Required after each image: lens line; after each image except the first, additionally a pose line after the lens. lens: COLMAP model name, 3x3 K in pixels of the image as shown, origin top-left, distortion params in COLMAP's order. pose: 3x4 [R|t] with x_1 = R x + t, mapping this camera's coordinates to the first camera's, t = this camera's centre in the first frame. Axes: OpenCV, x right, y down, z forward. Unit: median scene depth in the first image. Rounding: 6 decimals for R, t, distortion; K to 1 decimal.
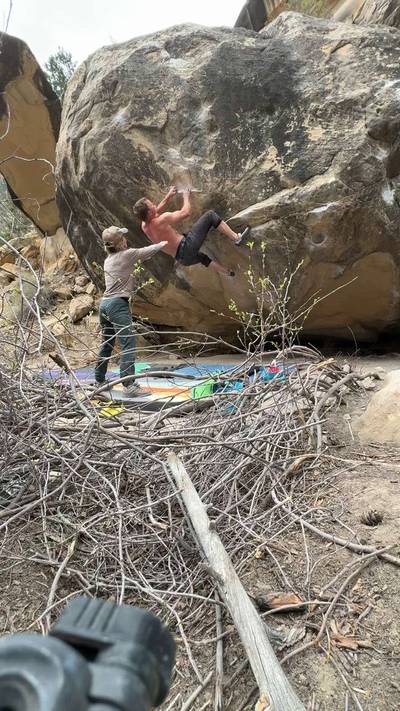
lens RADIAL K [[321.4, 0, 199.1], [0, 321.4, 356.4], [0, 0, 1]] dist [-0.000803, -0.000504]
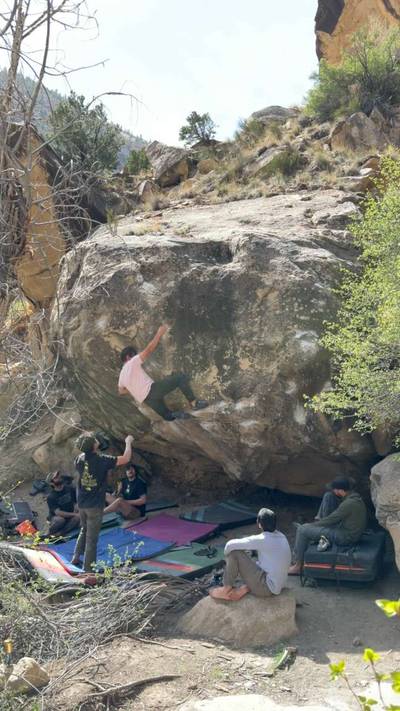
lens RADIAL K [[570.4, 0, 200.0], [0, 570.4, 355.5], [0, 0, 1]] dist [0.092514, -0.001938]
pose [[0.987539, 0.043346, -0.151285, 0.495362], [-0.058879, 0.993268, -0.099757, -0.462379], [0.145943, 0.107421, 0.983444, -1.161438]]
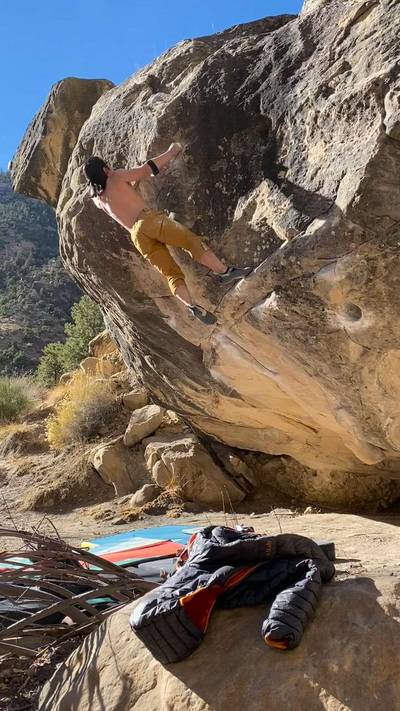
lens RADIAL K [[588.2, 0, 202.4], [0, 588.2, 356.4], [0, 0, 1]] dist [0.040859, -0.067821]
pose [[0.890804, -0.068853, -0.449141, 0.604714], [-0.035601, 0.974839, -0.220050, -0.063124], [0.452991, 0.212011, 0.865939, 0.019838]]
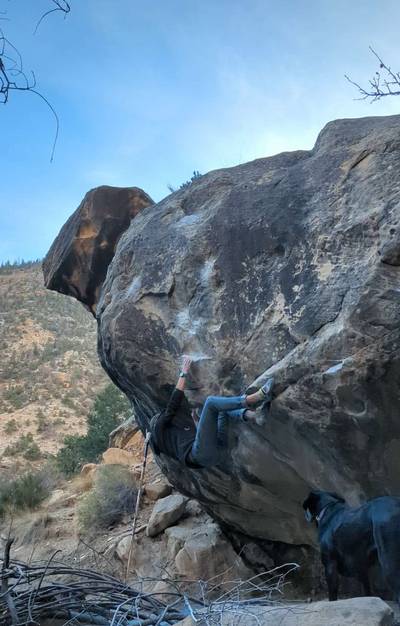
lens RADIAL K [[613.6, 0, 208.8], [0, 613.6, 373.0], [0, 0, 1]] dist [0.129315, -0.343431]
pose [[0.881951, -0.117258, -0.456524, 0.694671], [-0.051237, 0.938972, -0.340157, 0.007137], [0.468549, 0.323393, 0.822119, -0.179935]]
